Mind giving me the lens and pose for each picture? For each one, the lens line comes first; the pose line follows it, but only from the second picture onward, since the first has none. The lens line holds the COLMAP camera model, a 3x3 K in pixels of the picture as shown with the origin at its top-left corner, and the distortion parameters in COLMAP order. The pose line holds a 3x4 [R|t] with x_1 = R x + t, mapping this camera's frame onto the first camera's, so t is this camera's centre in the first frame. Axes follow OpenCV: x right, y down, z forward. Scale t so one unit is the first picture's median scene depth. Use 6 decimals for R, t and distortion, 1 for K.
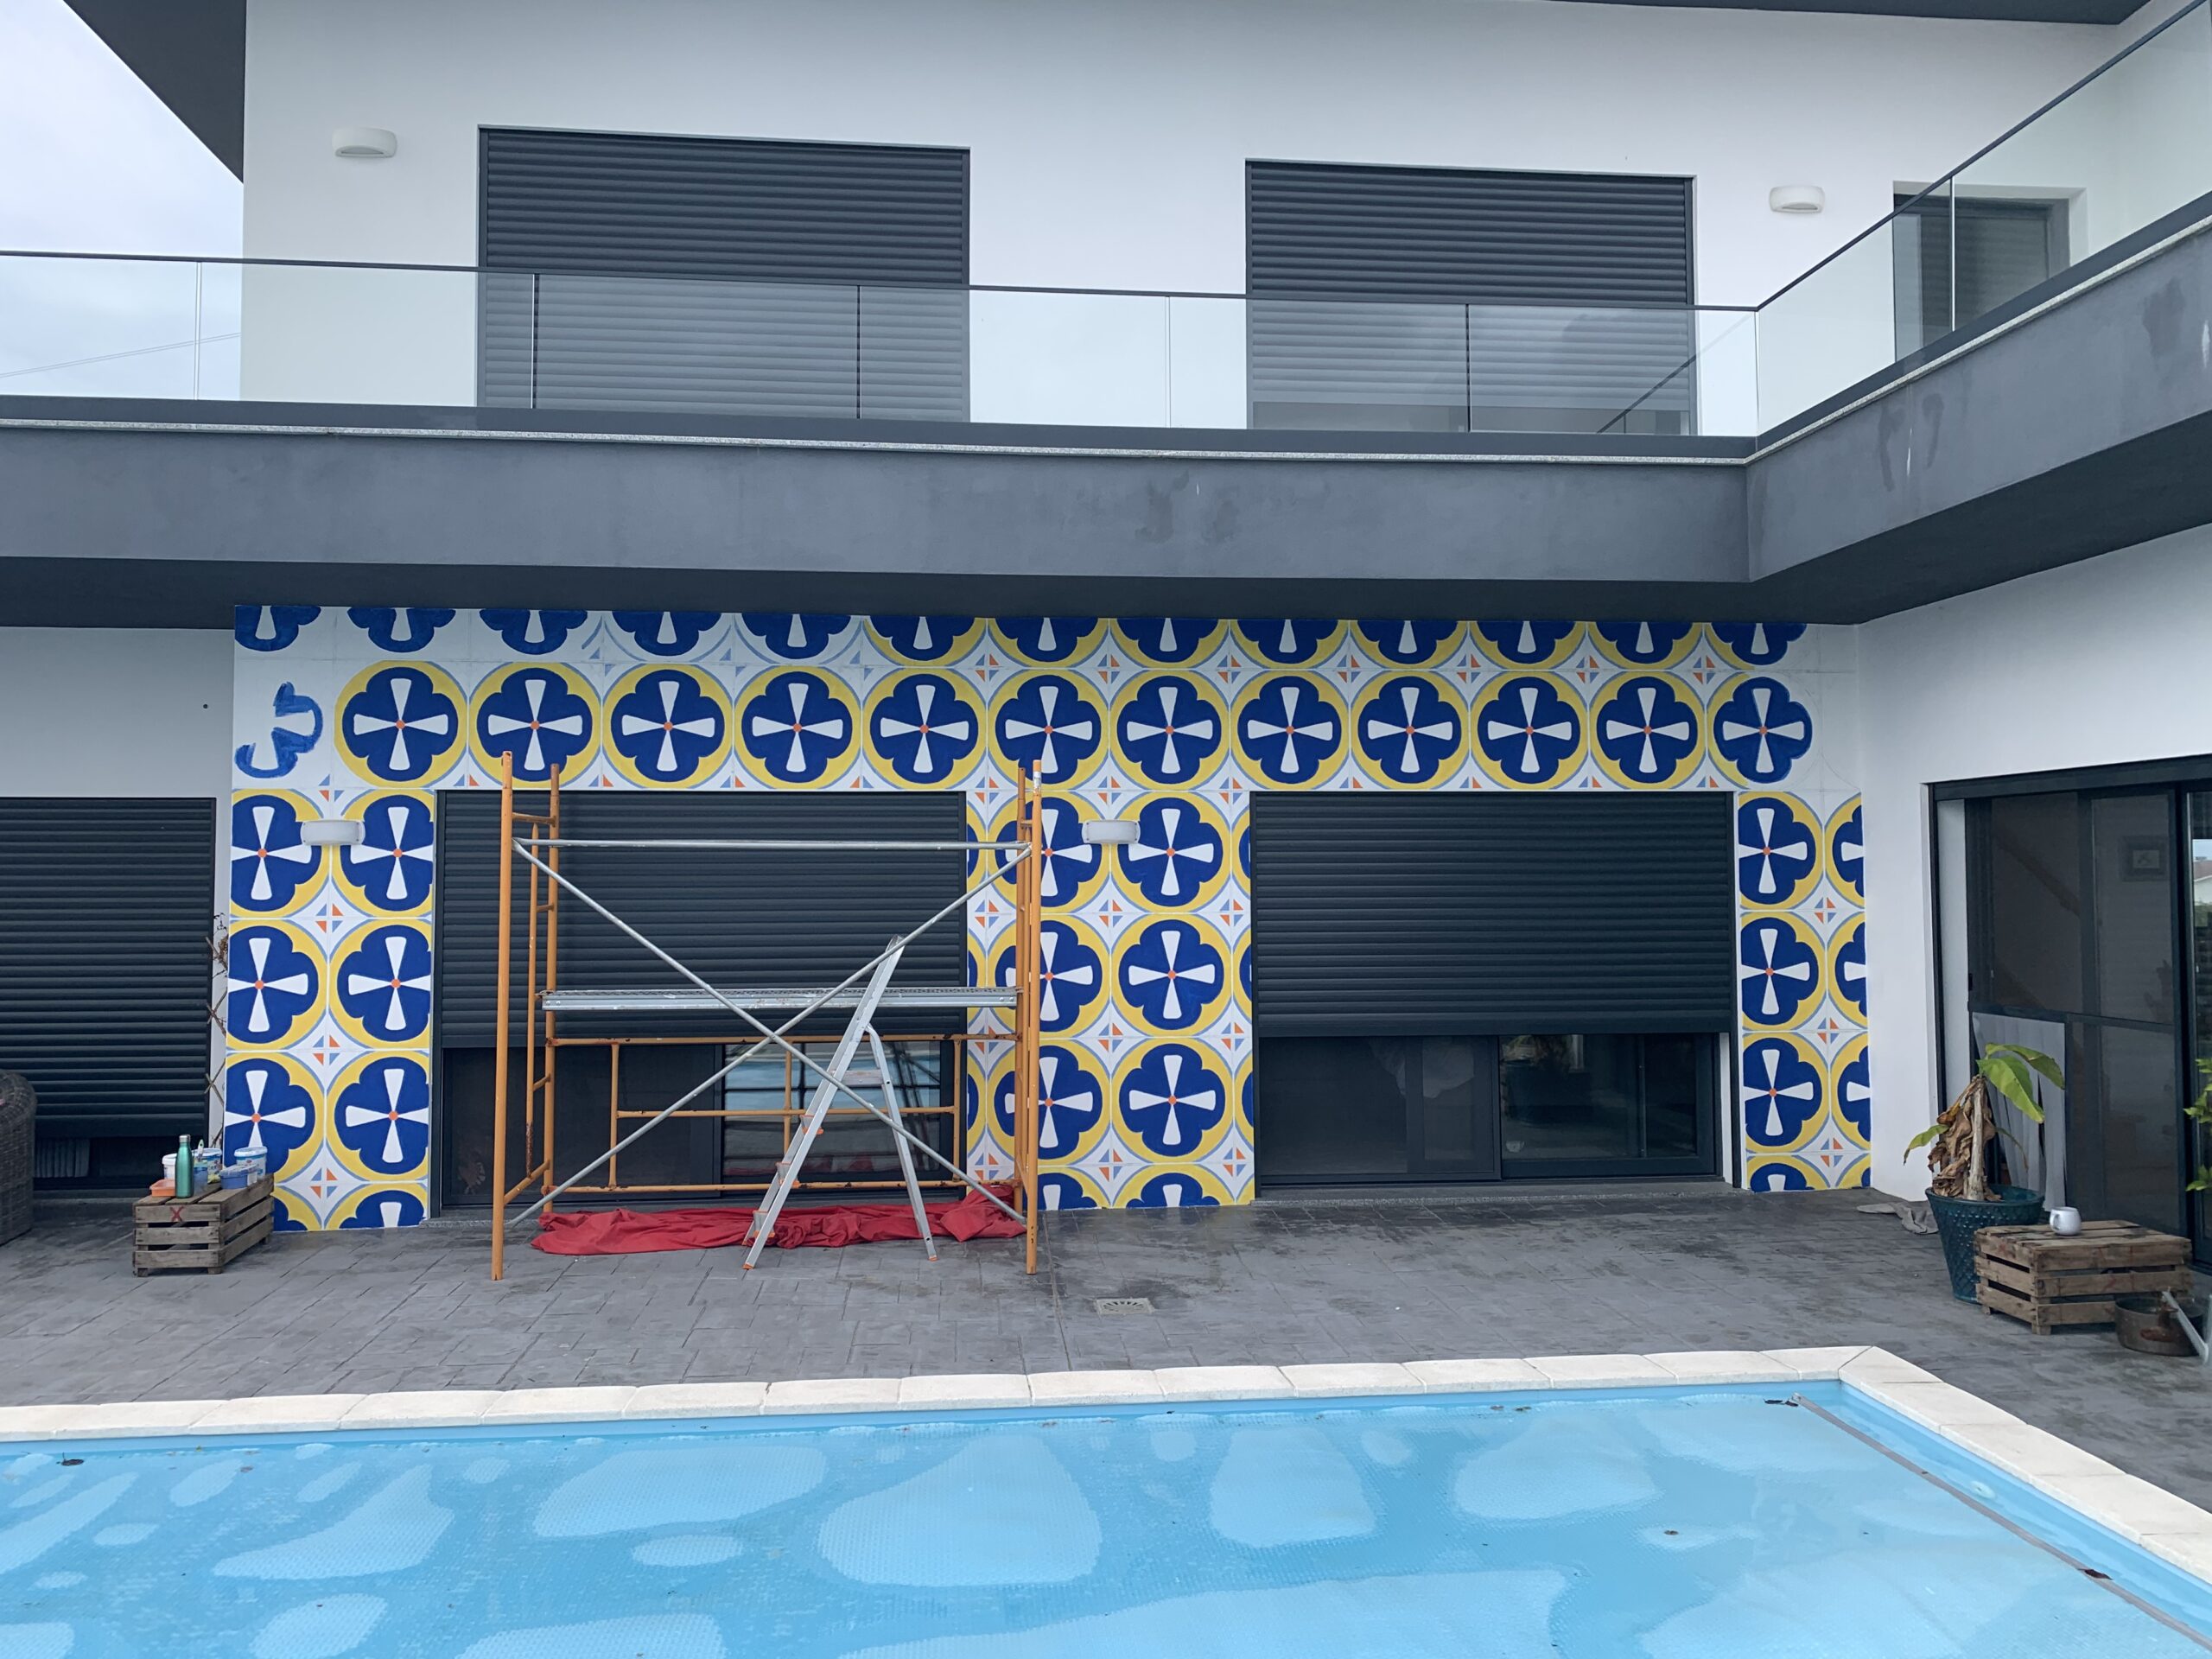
lens RADIAL K [[1672.1, 0, 1106.0], [0, 1672.1, 829.5], [0, 0, 1]] dist [0.078062, -0.007784]
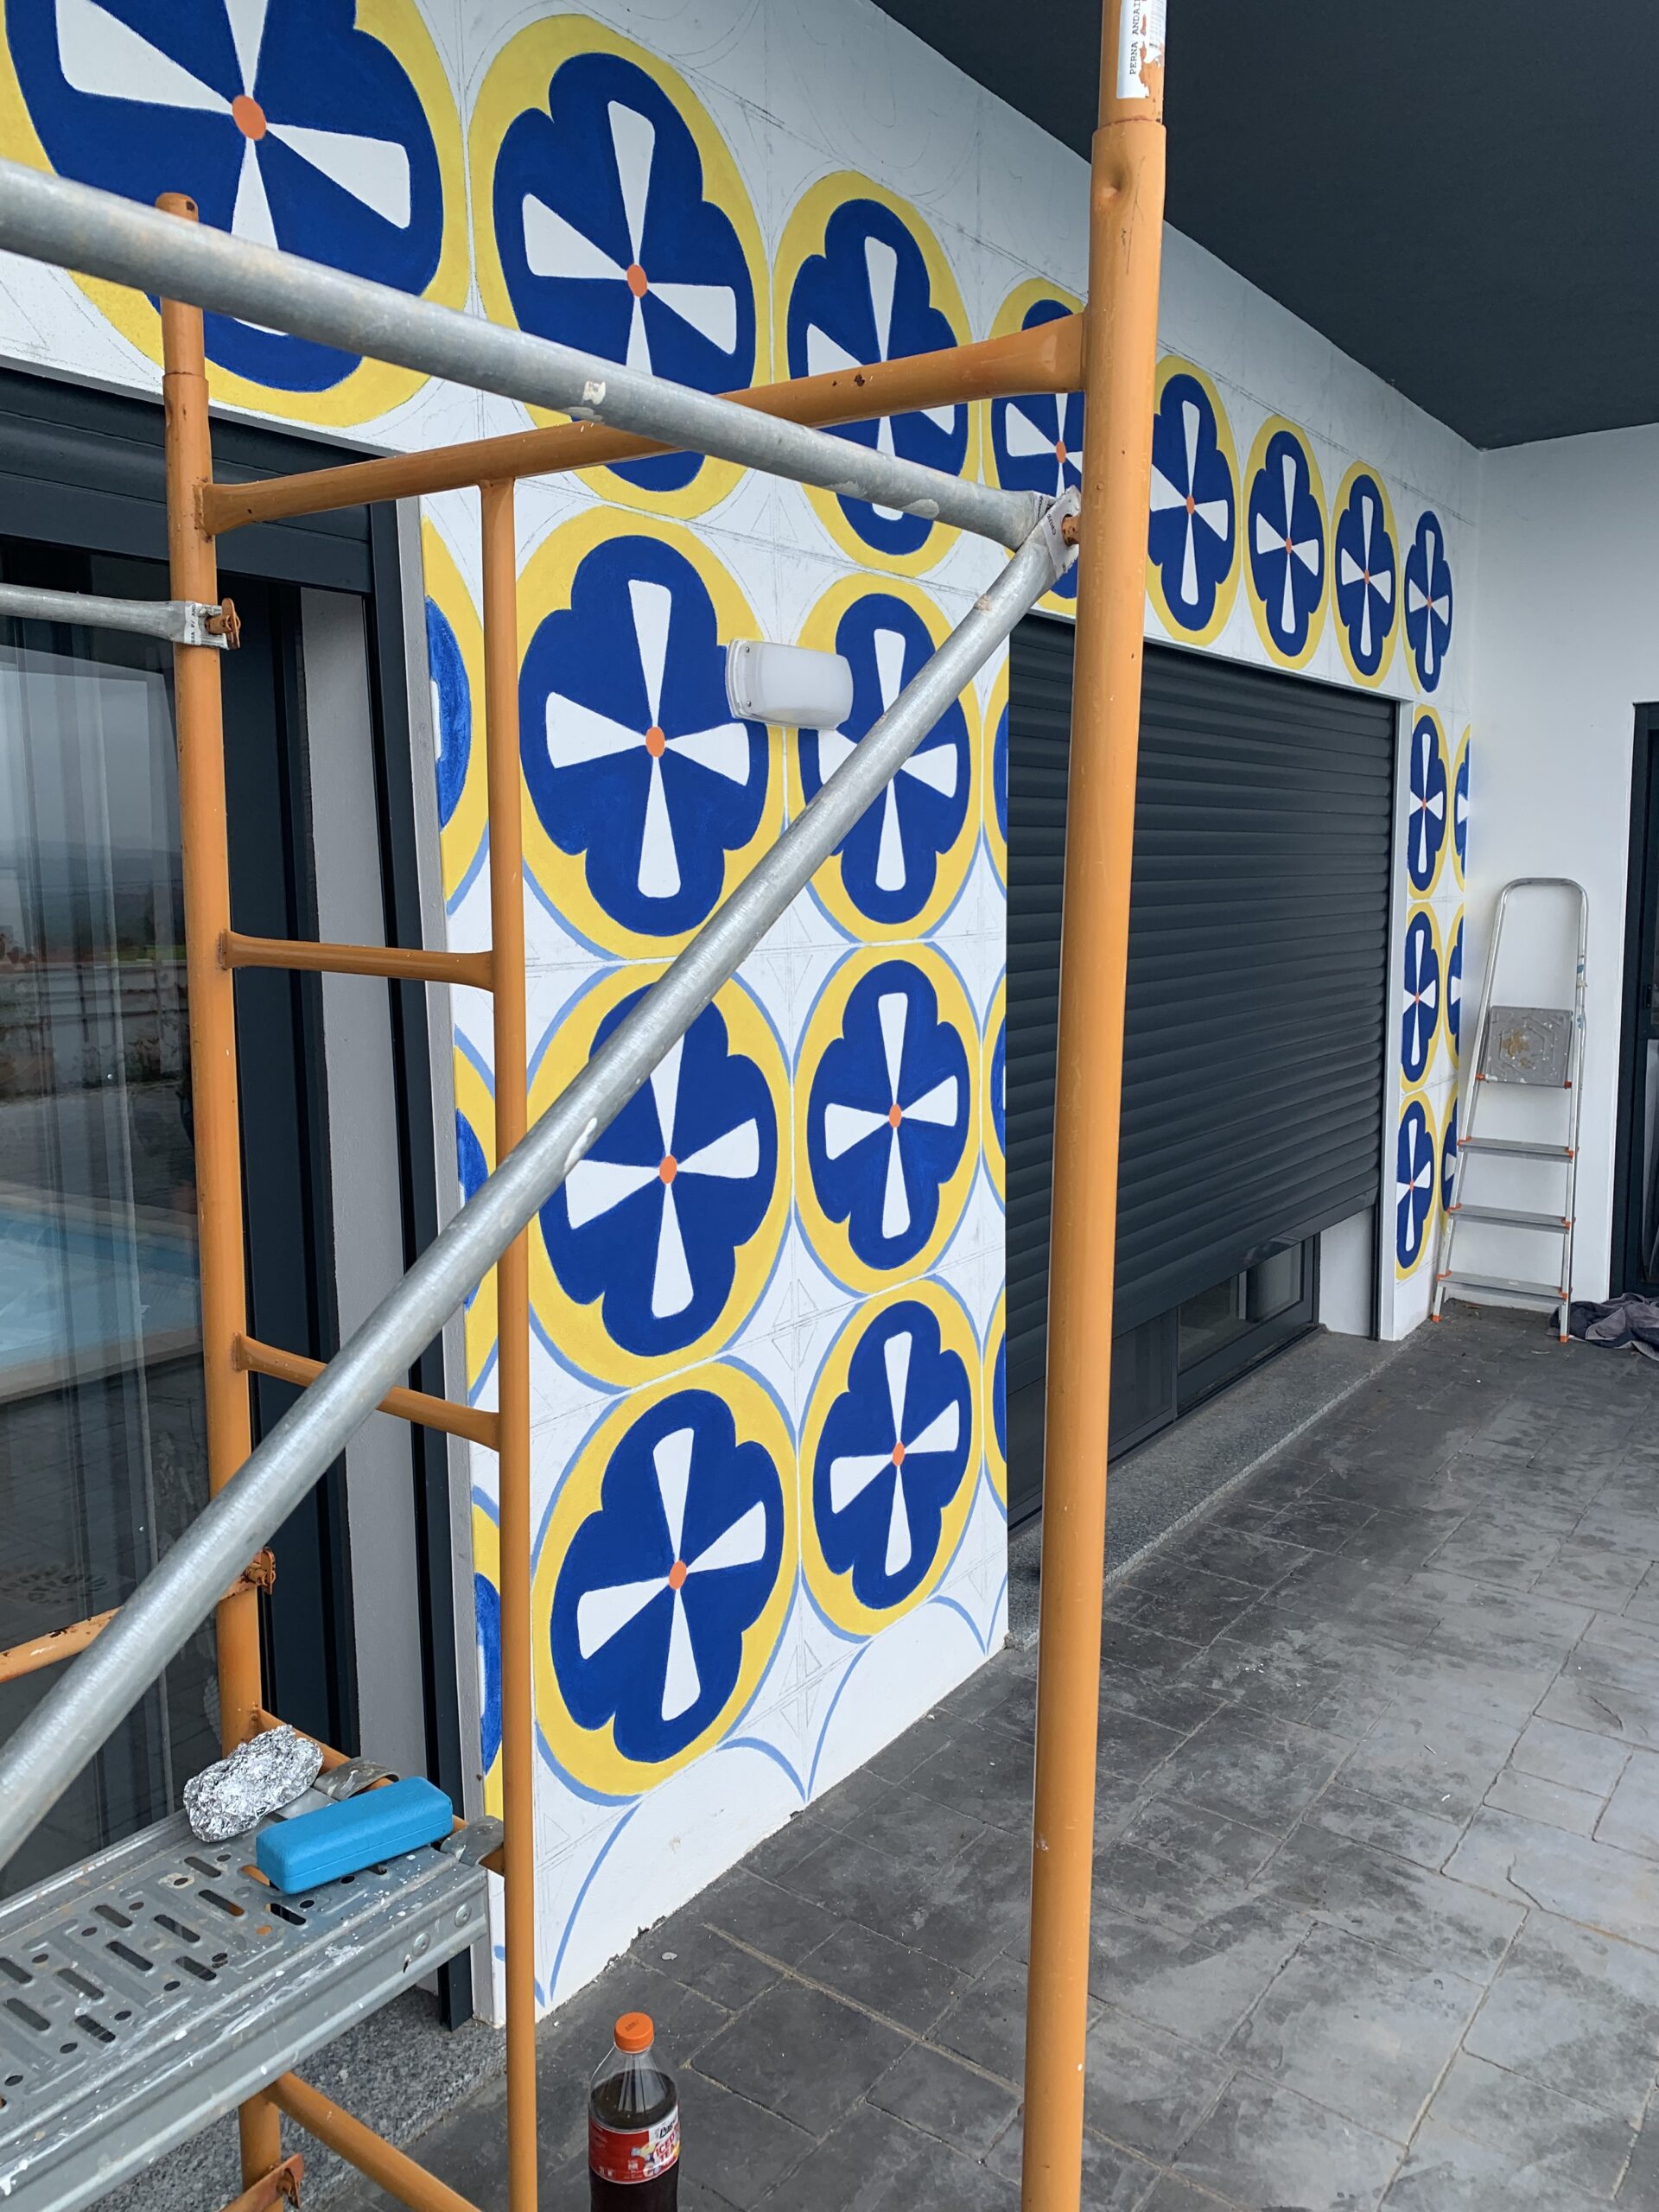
lens RADIAL K [[1698.1, 0, 829.5], [0, 1698.1, 1106.0], [0, 0, 1]] dist [0.147389, -0.400418]
pose [[0.659780, -0.106600, 0.743859, -0.236034], [-0.020517, 0.986963, 0.159637, 0.027798], [-0.751178, -0.120587, 0.648991, 0.777571]]
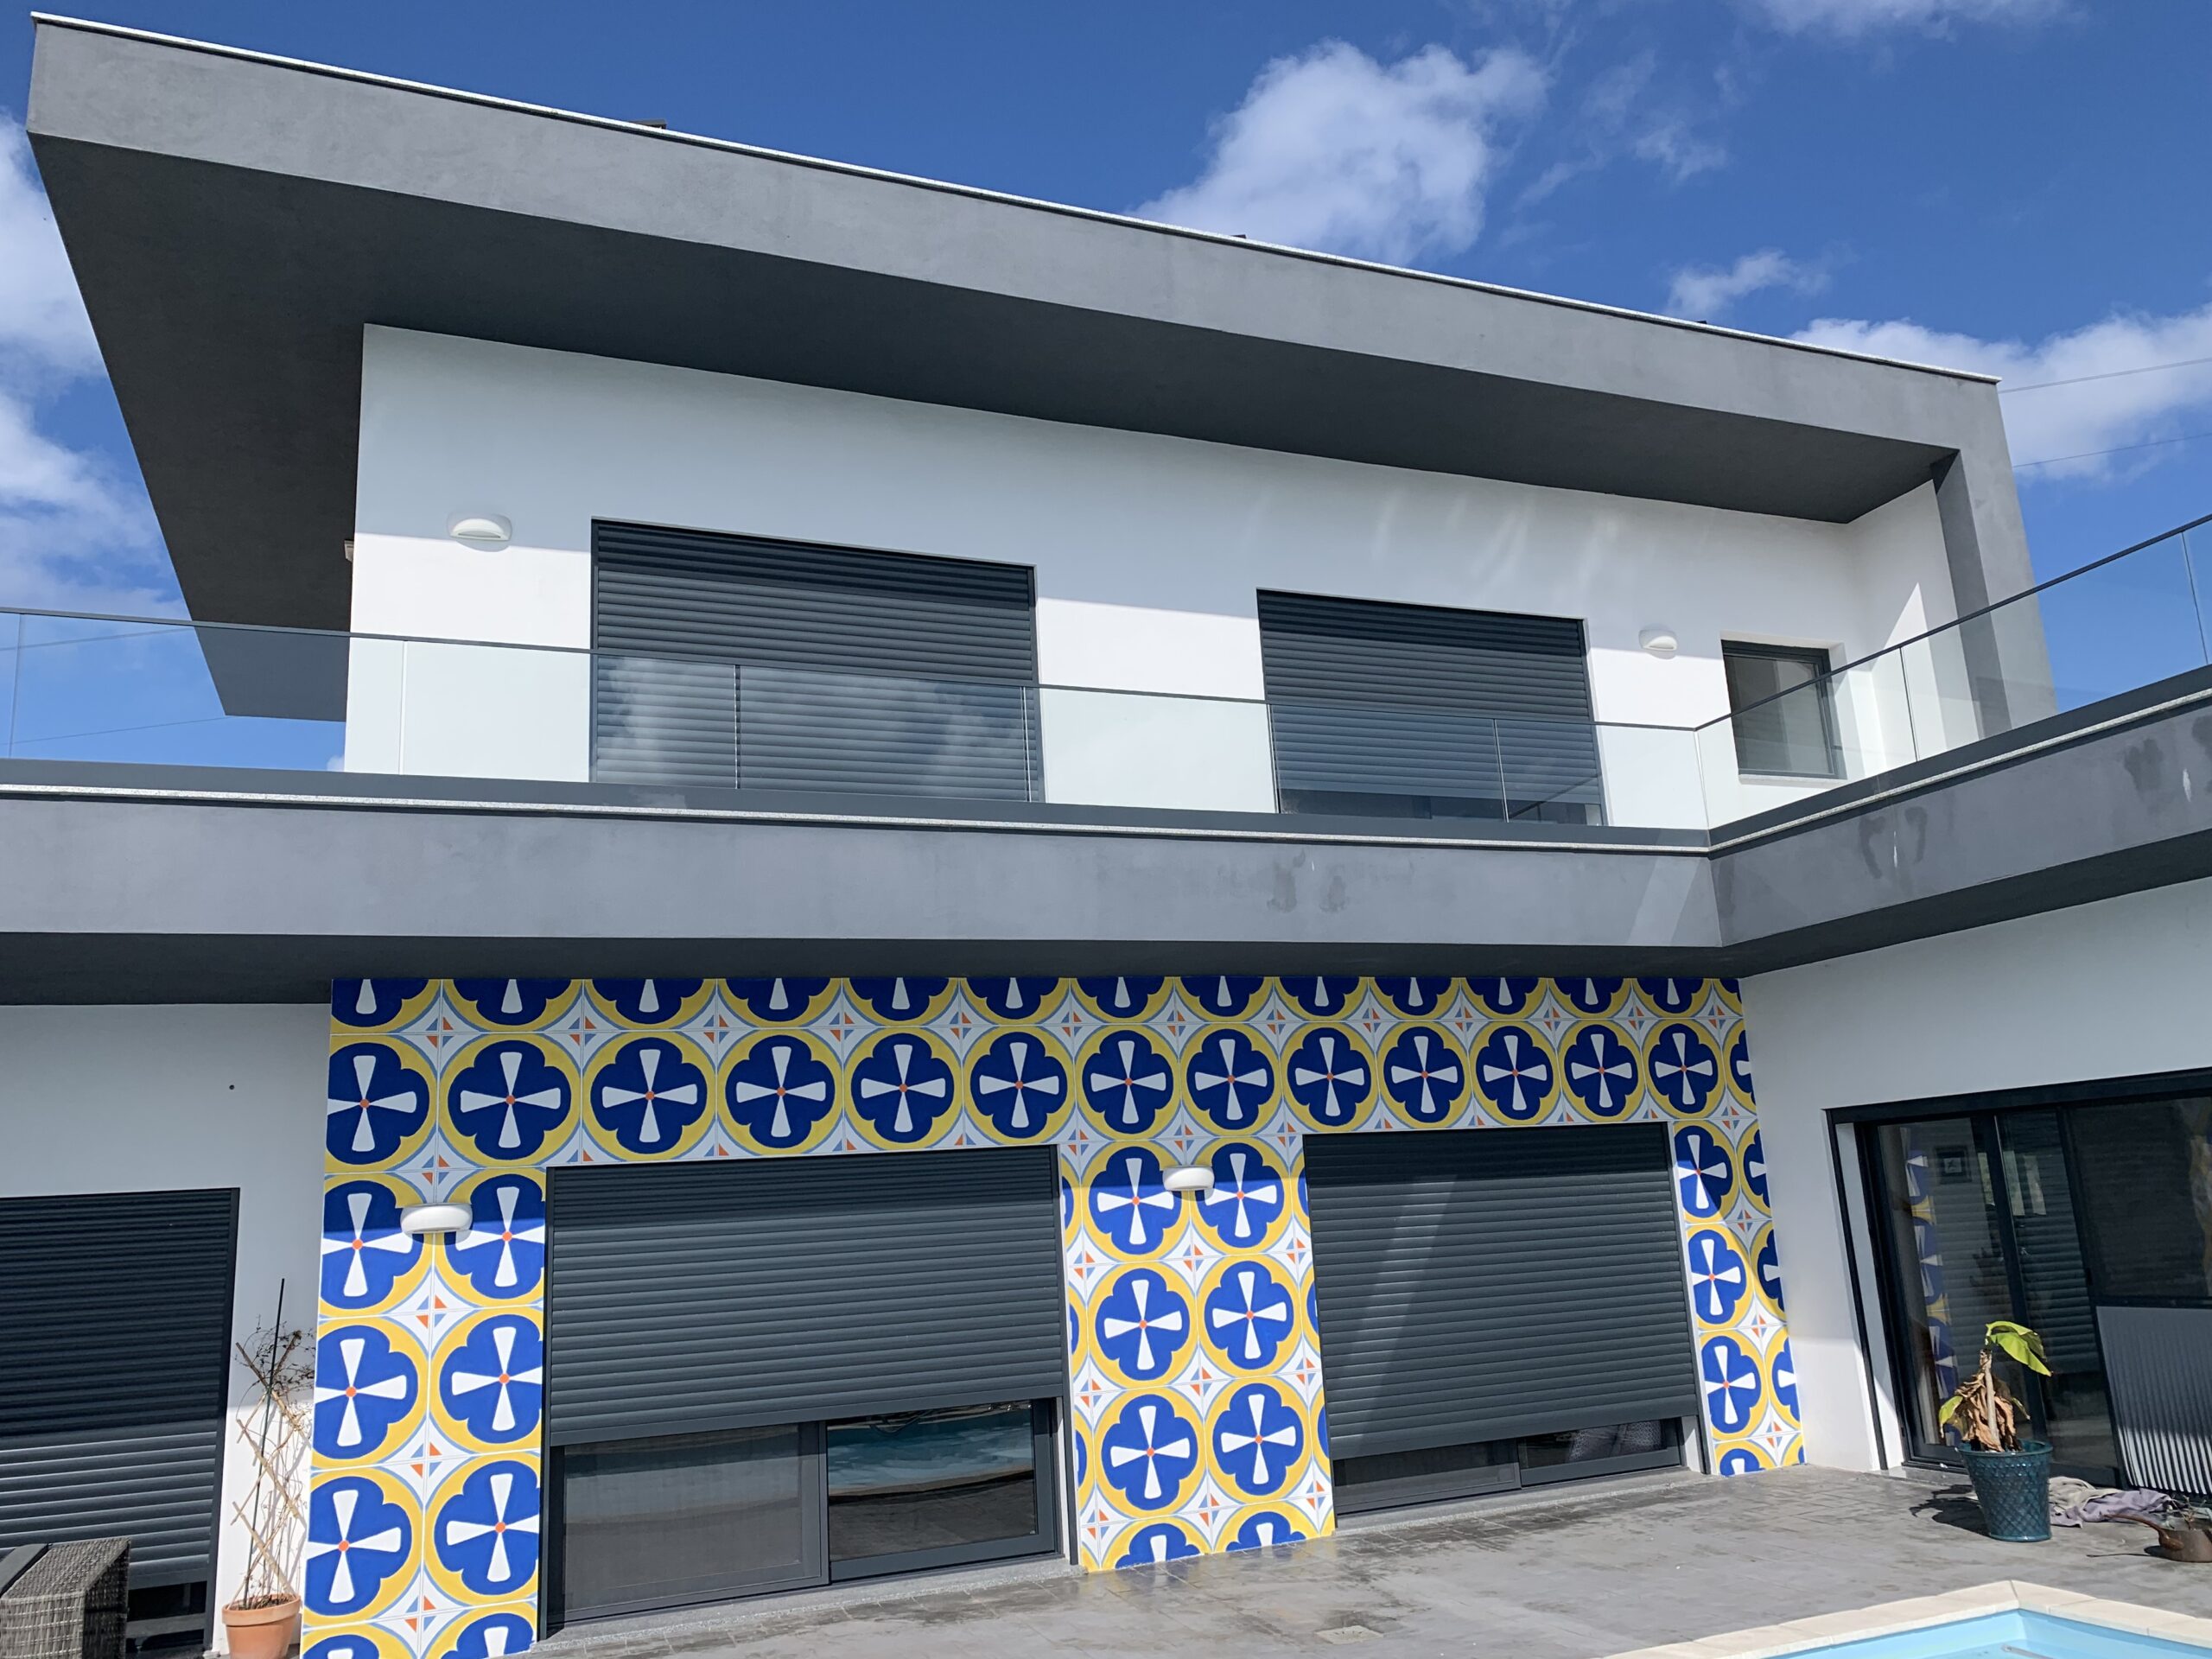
lens RADIAL K [[1698.1, 0, 1130.8], [0, 1698.1, 822.8], [0, 0, 1]] dist [0.147389, -0.400418]
pose [[0.953937, 0.015889, 0.299586, -0.361563], [0.048060, 0.977607, -0.204878, 0.001487], [-0.296133, 0.209839, 0.931812, -0.051587]]
